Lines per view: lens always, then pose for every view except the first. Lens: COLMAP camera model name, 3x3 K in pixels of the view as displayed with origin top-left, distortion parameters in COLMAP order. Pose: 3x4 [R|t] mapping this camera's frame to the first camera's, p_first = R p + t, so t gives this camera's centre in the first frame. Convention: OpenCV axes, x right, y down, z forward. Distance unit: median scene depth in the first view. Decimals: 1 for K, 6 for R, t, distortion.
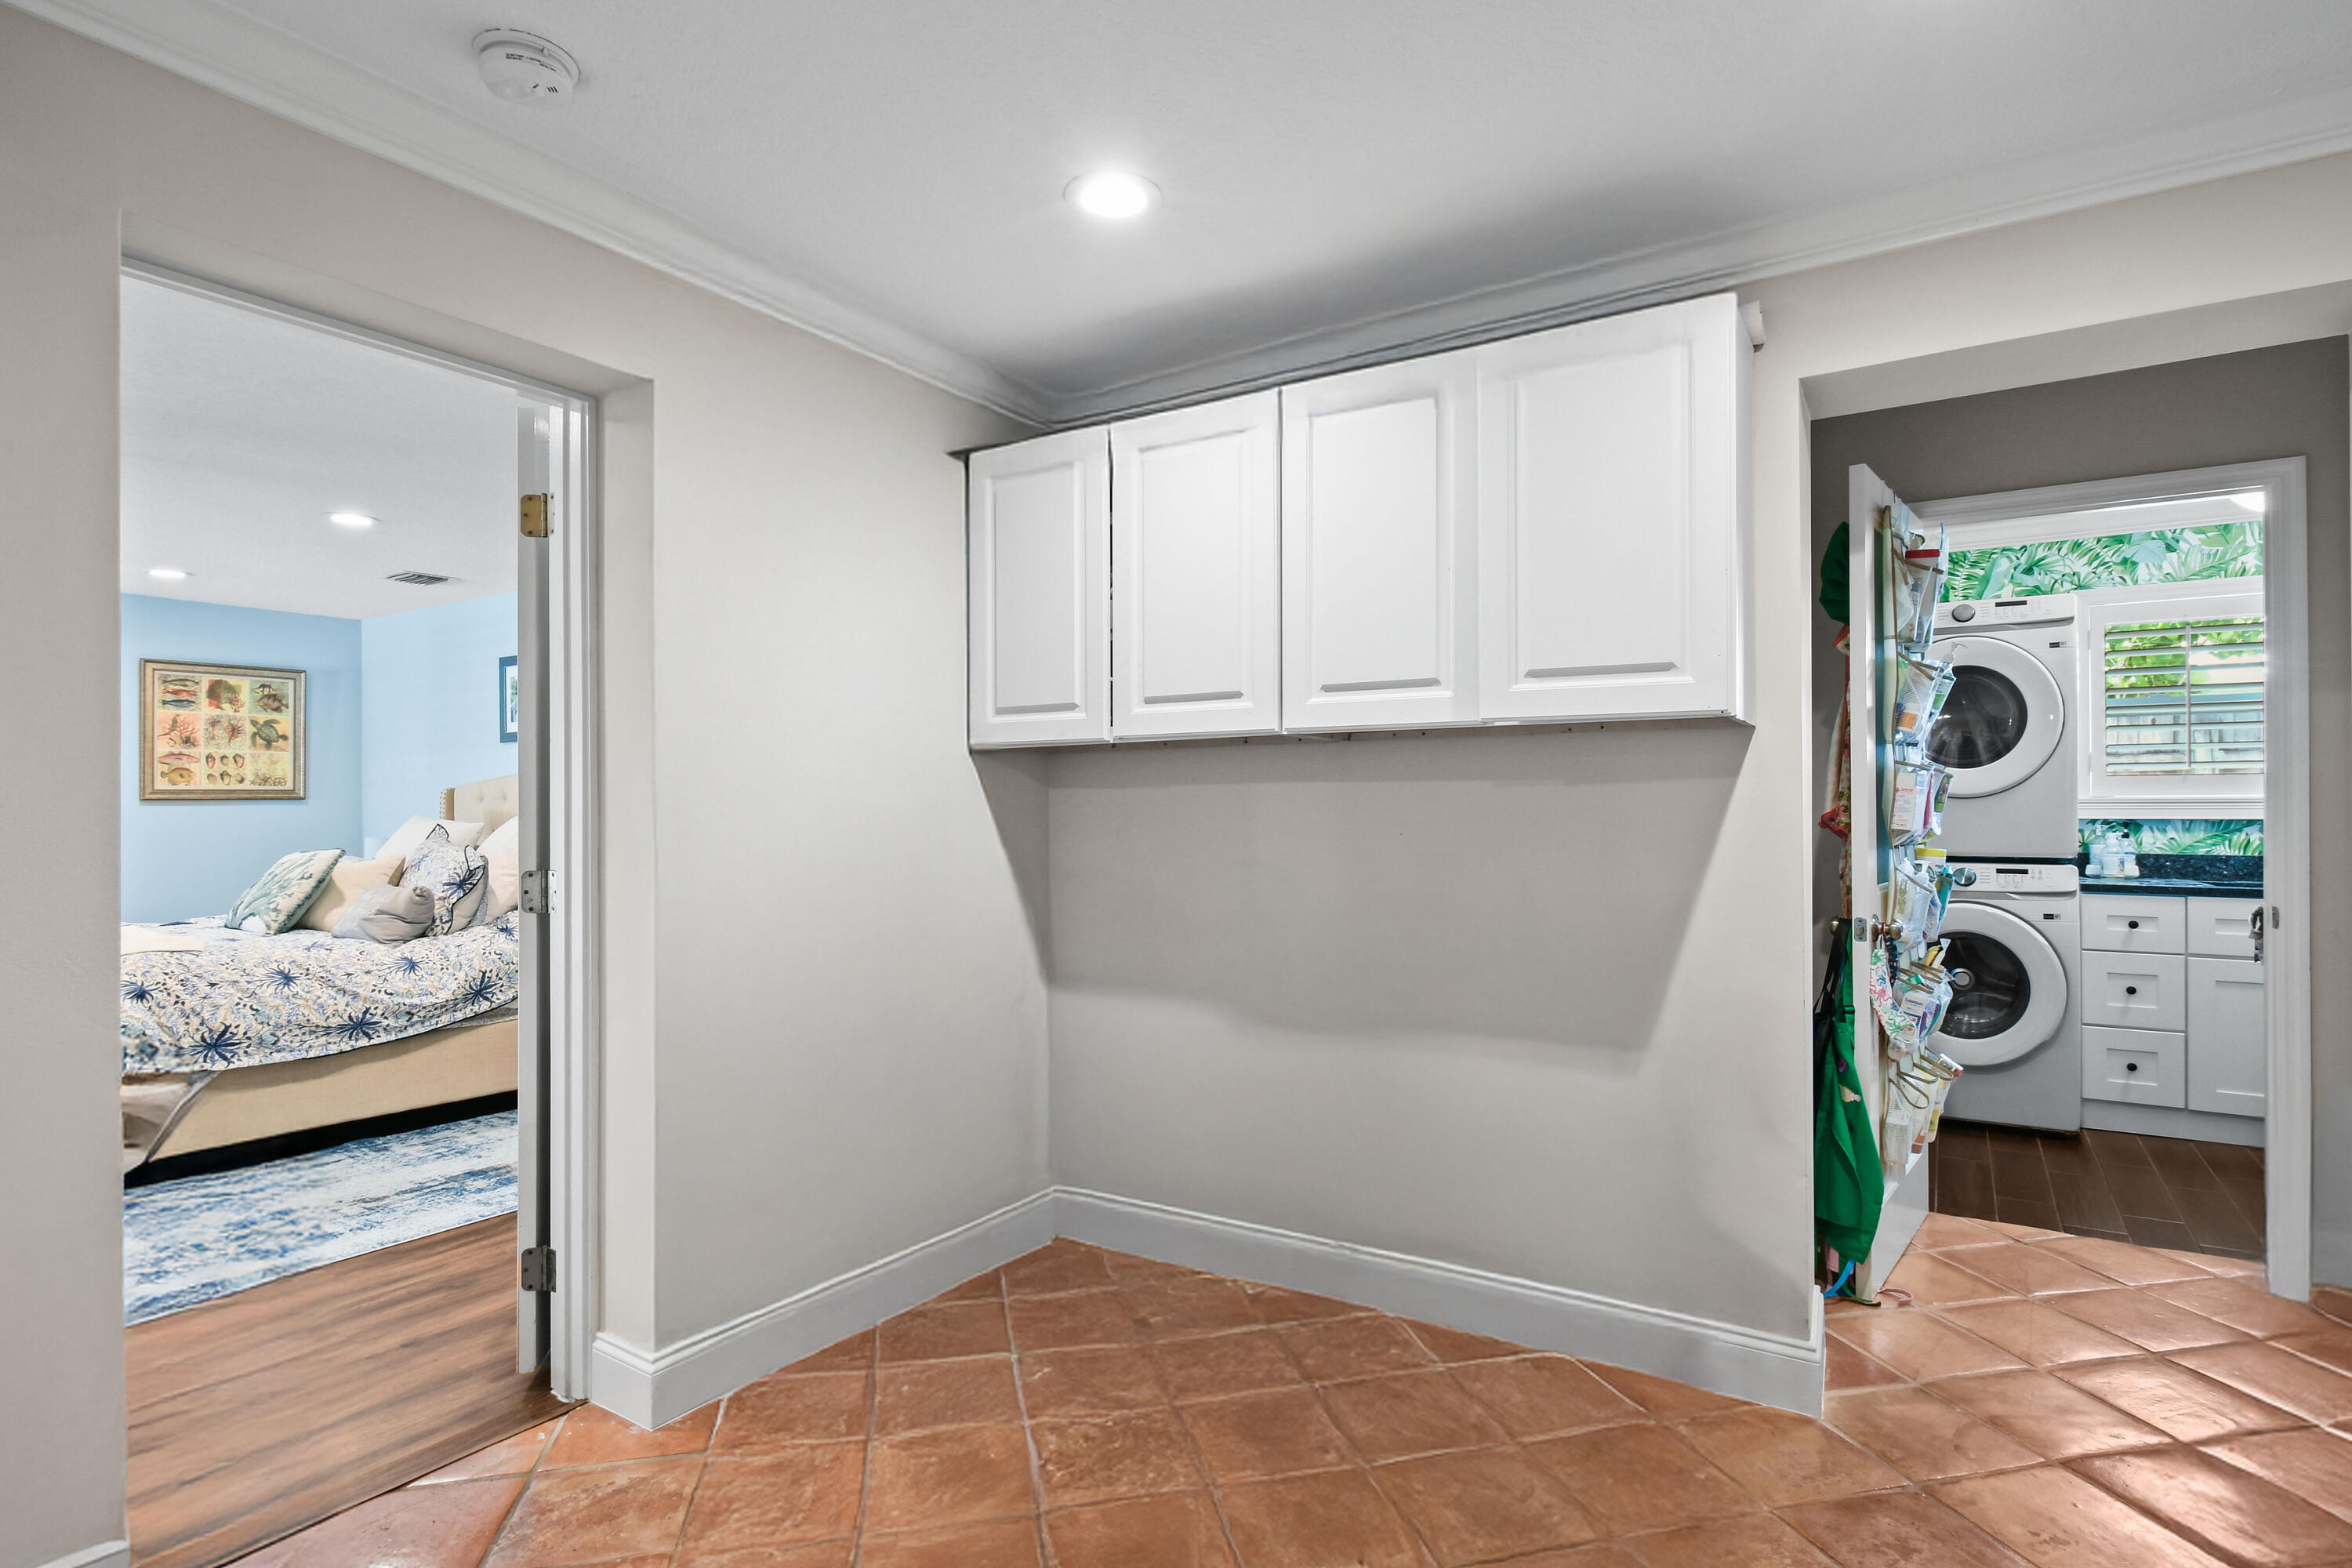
lens RADIAL K [[1222.2, 0, 1181.9], [0, 1222.2, 816.9], [0, 0, 1]] dist [0.007480, 0.000190]
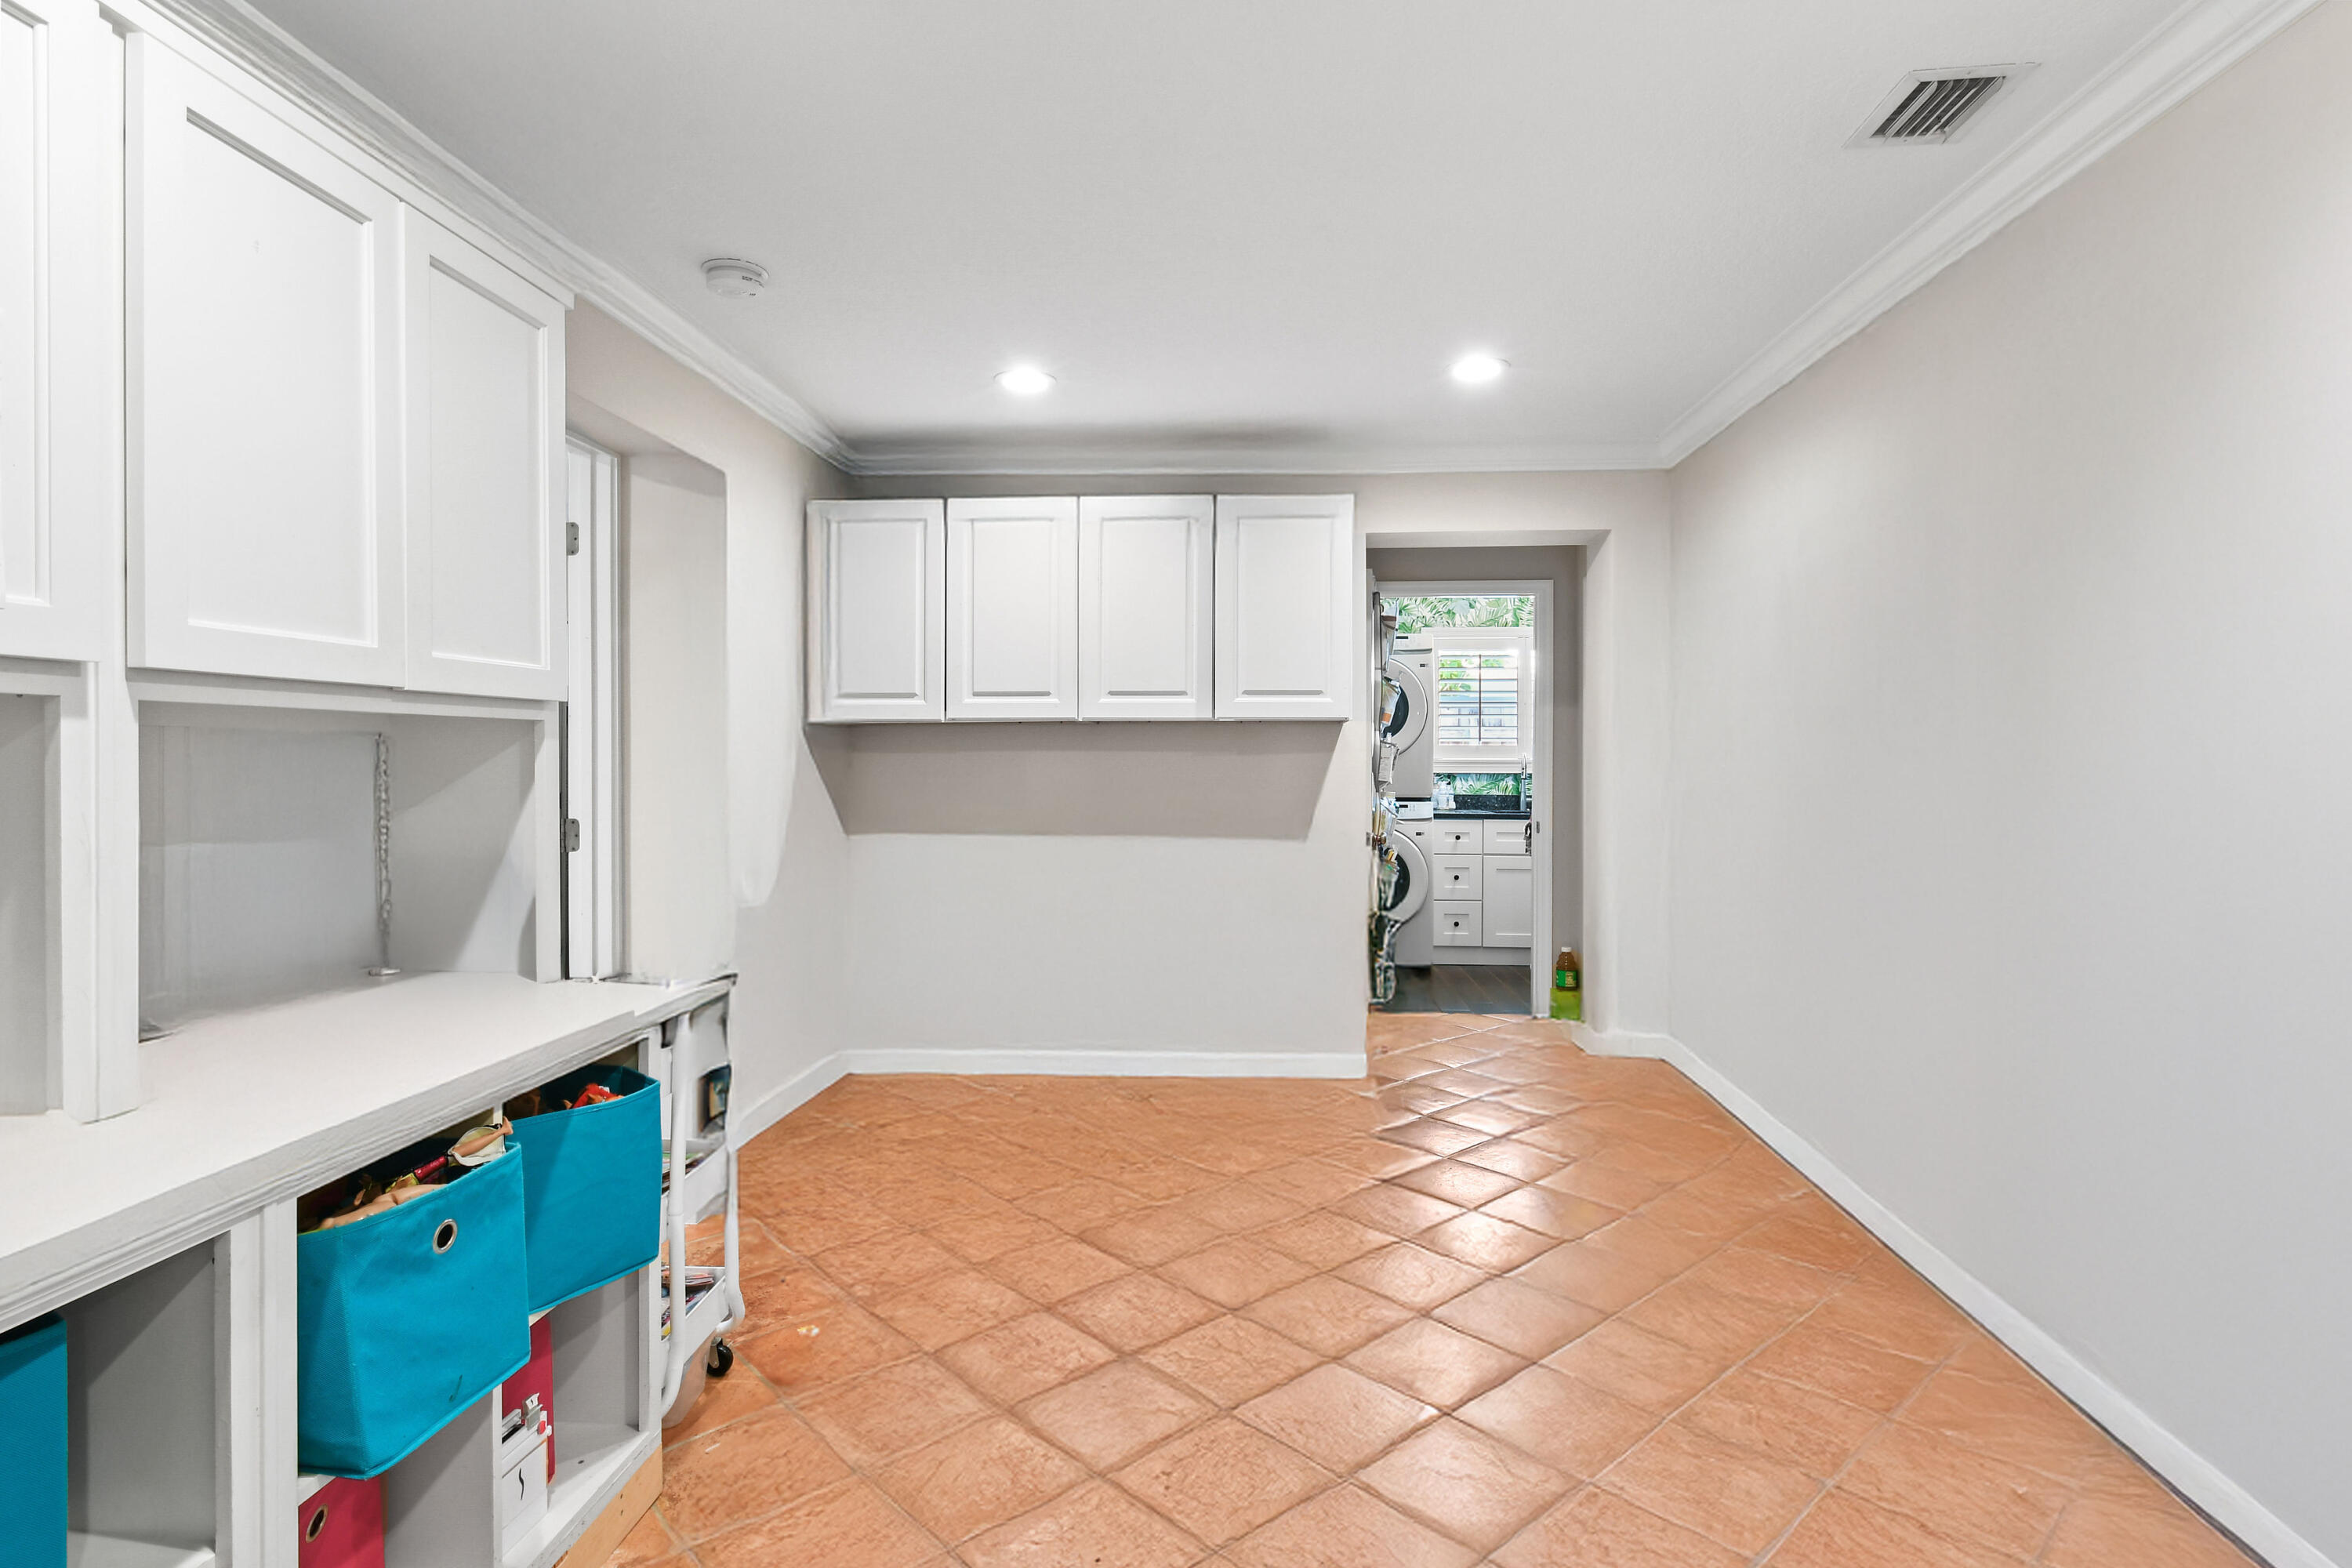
lens RADIAL K [[1207.7, 0, 1176.0], [0, 1207.7, 784.0], [0, 0, 1]] dist [-0.001240, -0.000164]
pose [[0.881748, -0.005001, 0.471693, -0.328289], [-0.001619, 0.999906, 0.013628, -0.005250], [-0.471717, -0.012780, 0.881657, -0.252430]]
